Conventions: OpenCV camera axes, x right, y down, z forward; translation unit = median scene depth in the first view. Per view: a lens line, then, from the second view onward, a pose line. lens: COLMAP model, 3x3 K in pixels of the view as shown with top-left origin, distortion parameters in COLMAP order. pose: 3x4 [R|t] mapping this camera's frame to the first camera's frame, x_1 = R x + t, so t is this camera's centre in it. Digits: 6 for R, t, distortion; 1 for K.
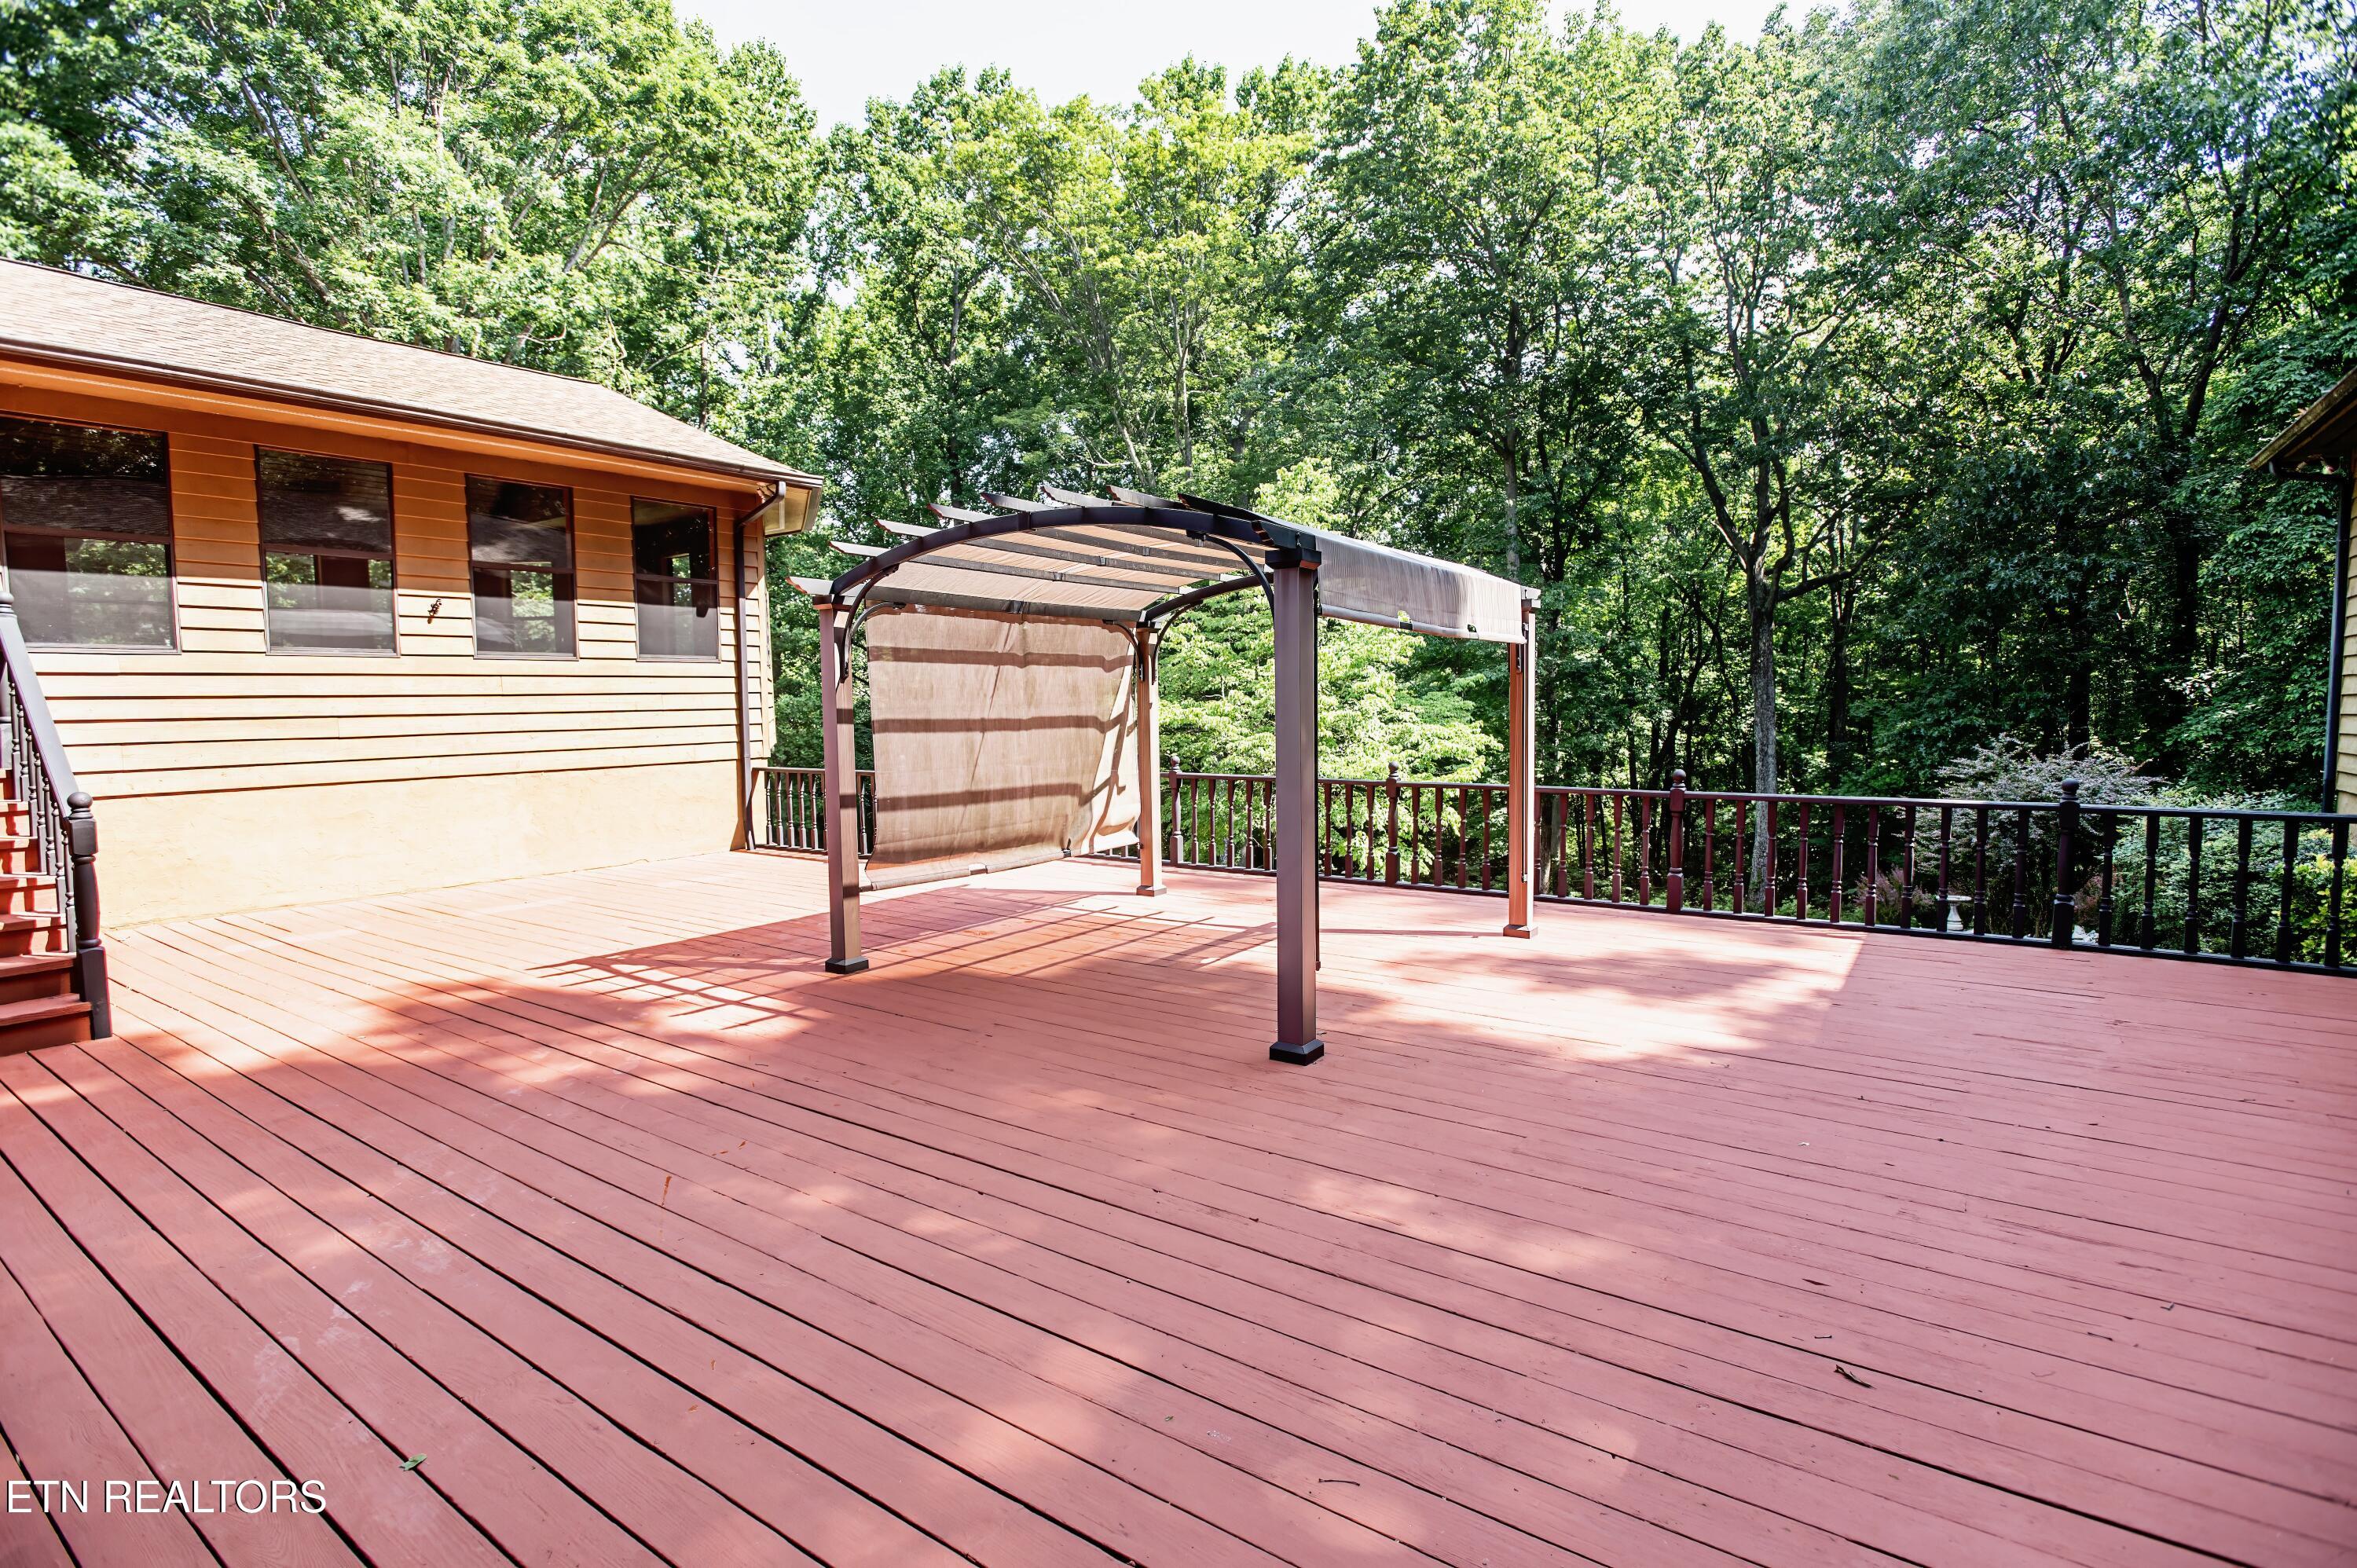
lens RADIAL K [[1122.3, 0, 1178.5], [0, 1122.3, 784.0], [0, 0, 1]] dist [-0.001746, -0.005069]
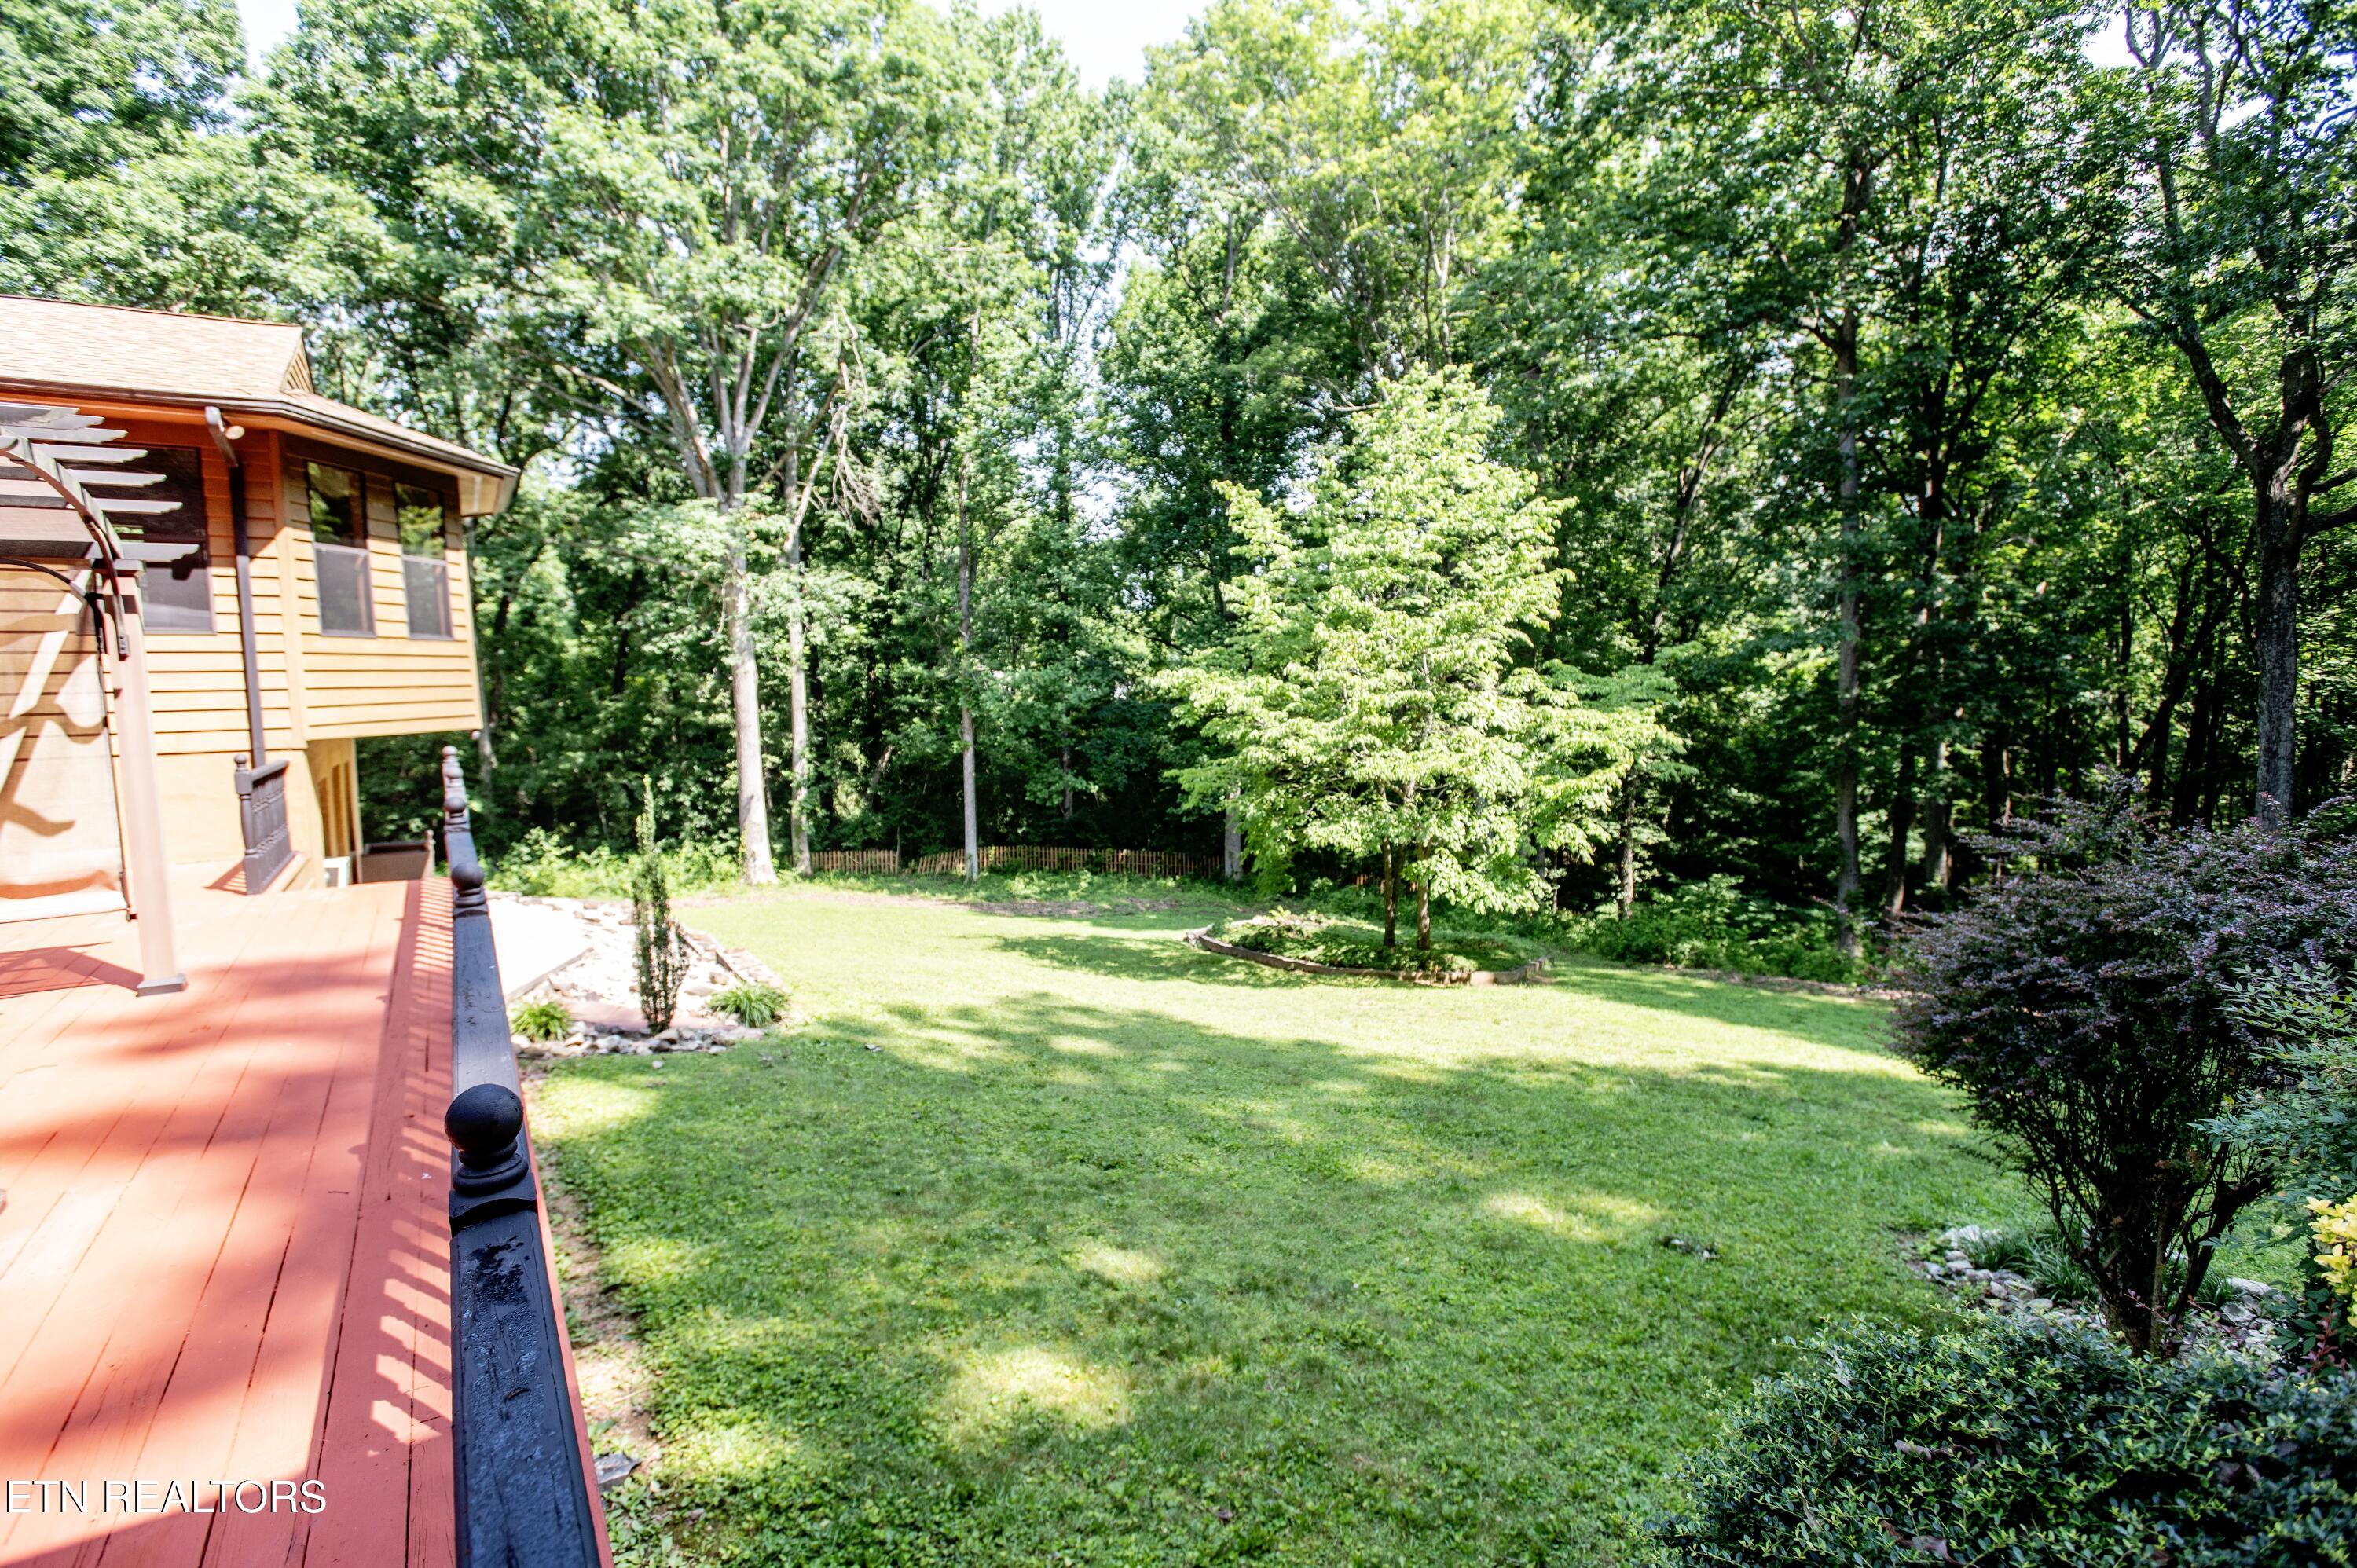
lens RADIAL K [[1120.7, 0, 1178.5], [0, 1120.7, 784.0], [0, 0, 1]] dist [0.003566, 0.000638]
pose [[0.928805, 0.036774, -0.368740, 0.381091], [-0.027927, 0.999180, 0.029303, -0.027755], [0.369515, -0.016919, 0.929071, 0.324451]]
